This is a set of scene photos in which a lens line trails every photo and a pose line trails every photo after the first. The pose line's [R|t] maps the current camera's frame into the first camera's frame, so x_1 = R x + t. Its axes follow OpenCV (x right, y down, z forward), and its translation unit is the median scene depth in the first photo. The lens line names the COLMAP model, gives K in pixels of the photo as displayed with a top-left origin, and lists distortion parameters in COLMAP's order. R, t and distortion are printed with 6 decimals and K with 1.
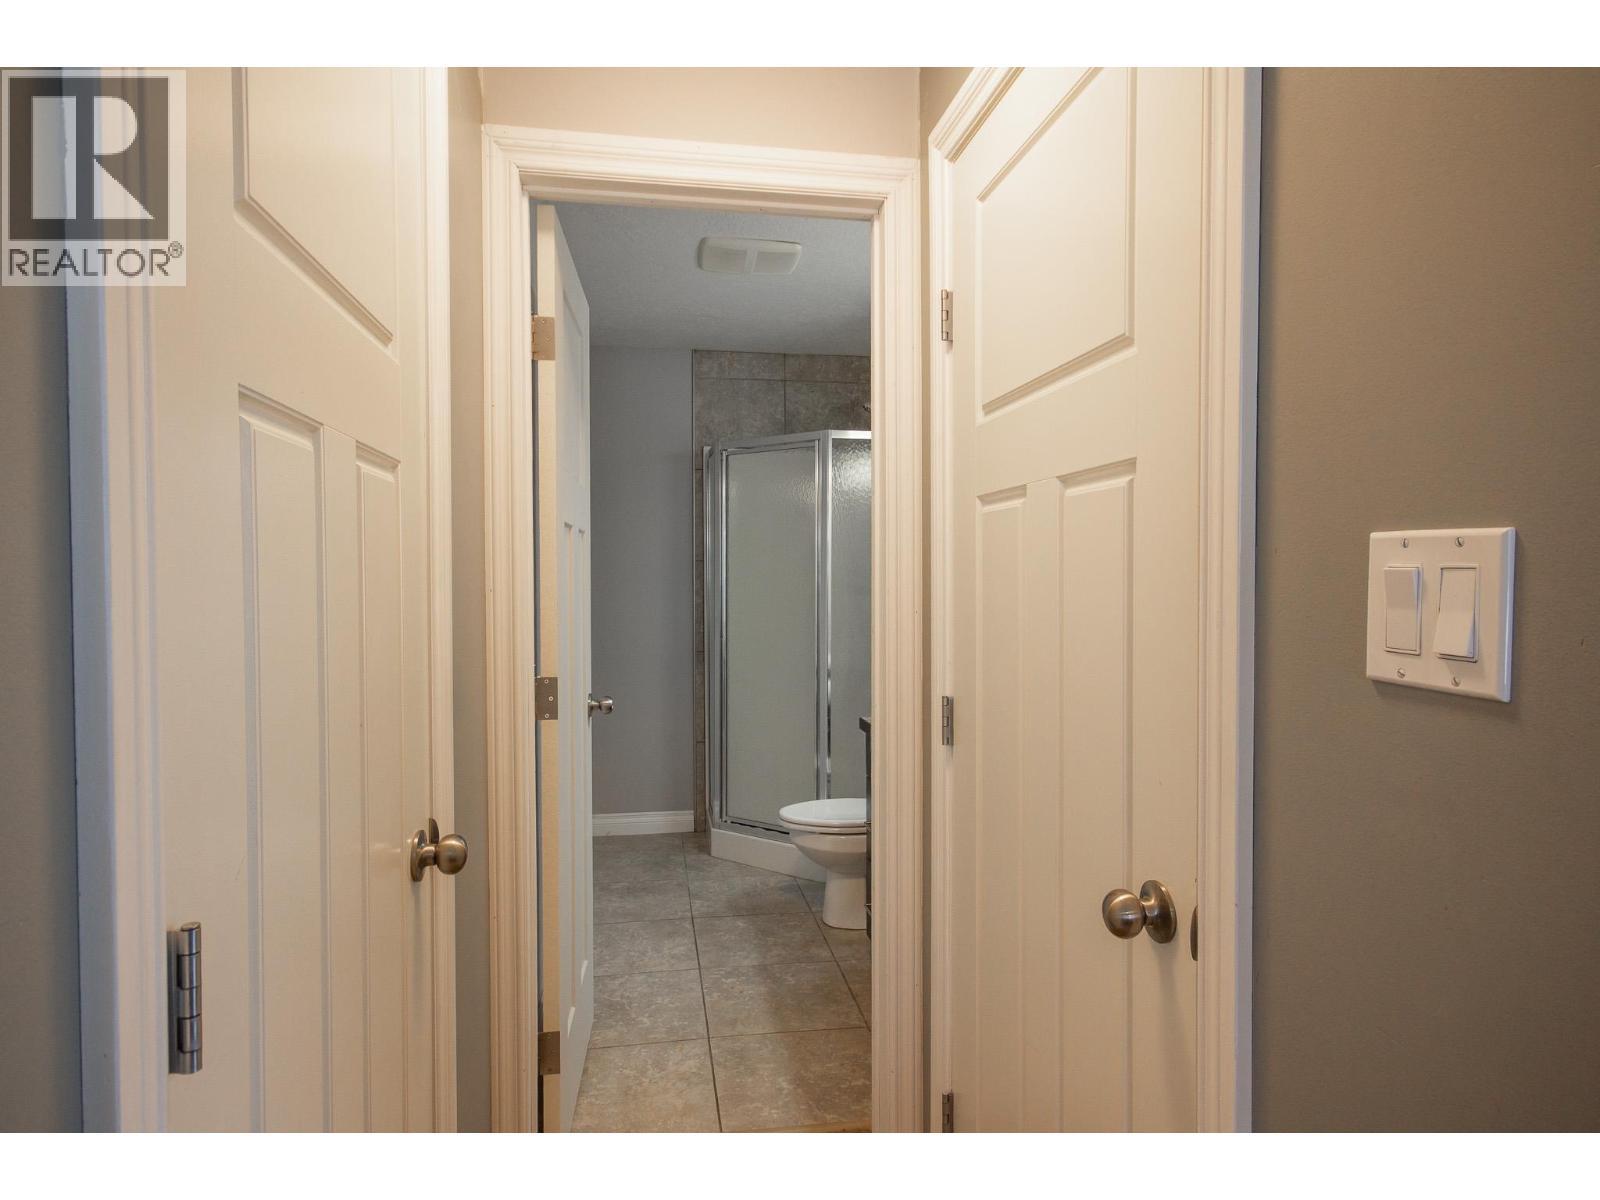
lens RADIAL K [[901.5, 0, 798.2], [0, 901.5, 600.2], [0, 0, 1]] dist [0.013524, -0.003449]
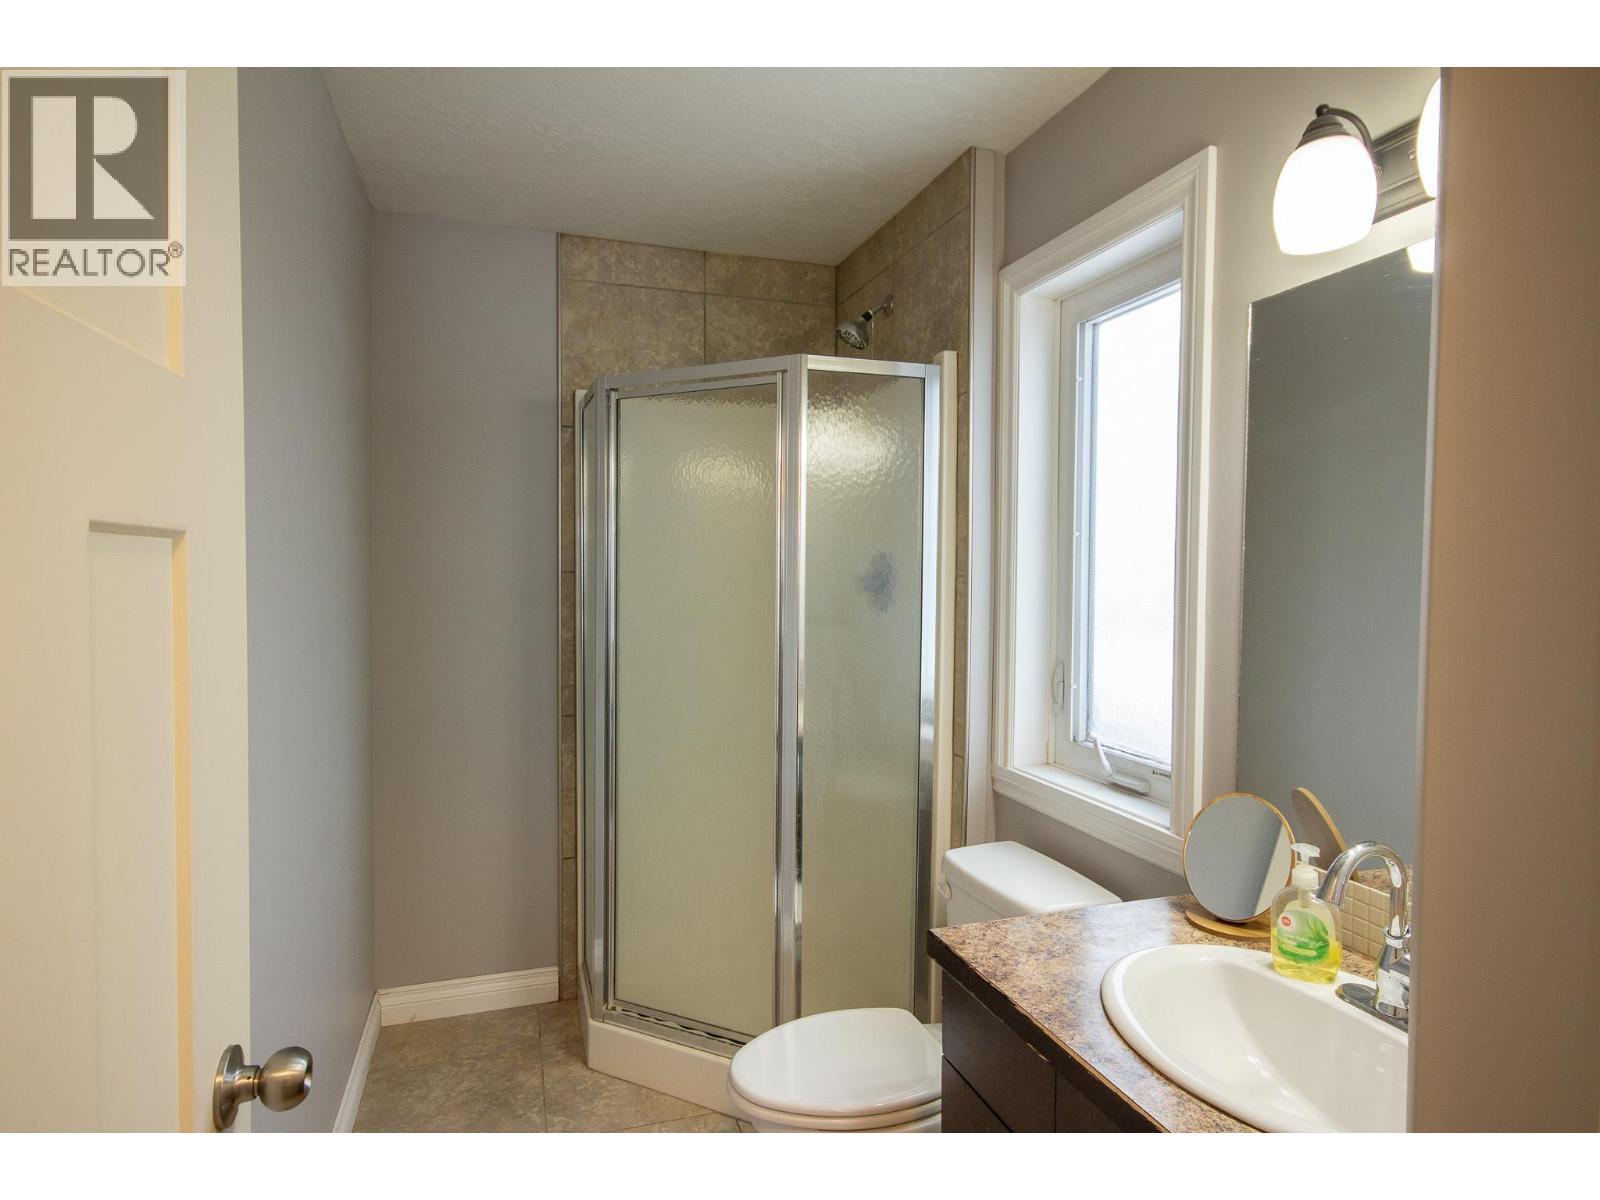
lens RADIAL K [[901.5, 0, 809.0], [0, 901.5, 591.3], [0, 0, 1]] dist [0.013524, -0.003449]
pose [[0.987928, 0.003020, 0.154883, -0.041575], [-0.003849, 0.999980, 0.005053, -0.033819], [-0.154865, -0.005588, 0.987920, 0.354240]]
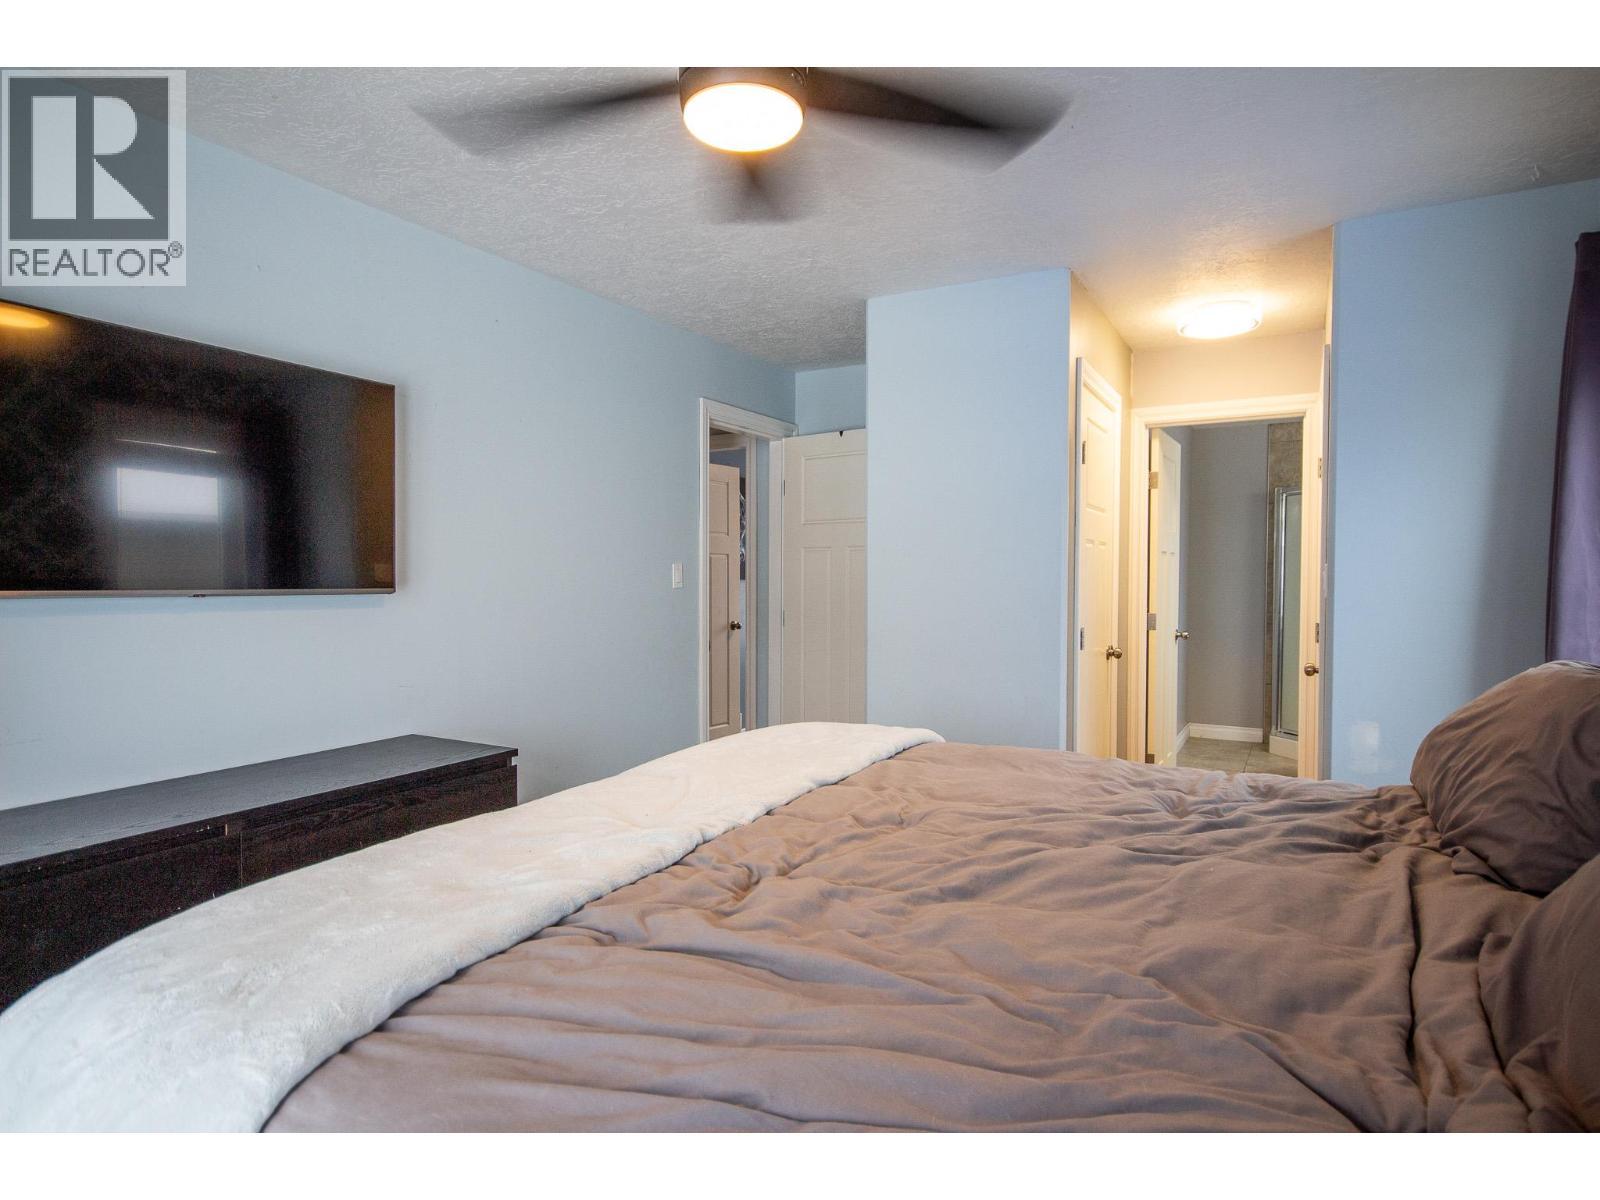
lens RADIAL K [[901.5, 0, 801.5], [0, 901.5, 602.5], [0, 0, 1]] dist [0.013524, -0.003449]
pose [[0.779524, 0.020333, -0.626042, 0.228100], [-0.016867, 0.999792, 0.011469, 0.017293], [0.626145, 0.001619, 0.779705, -0.670627]]
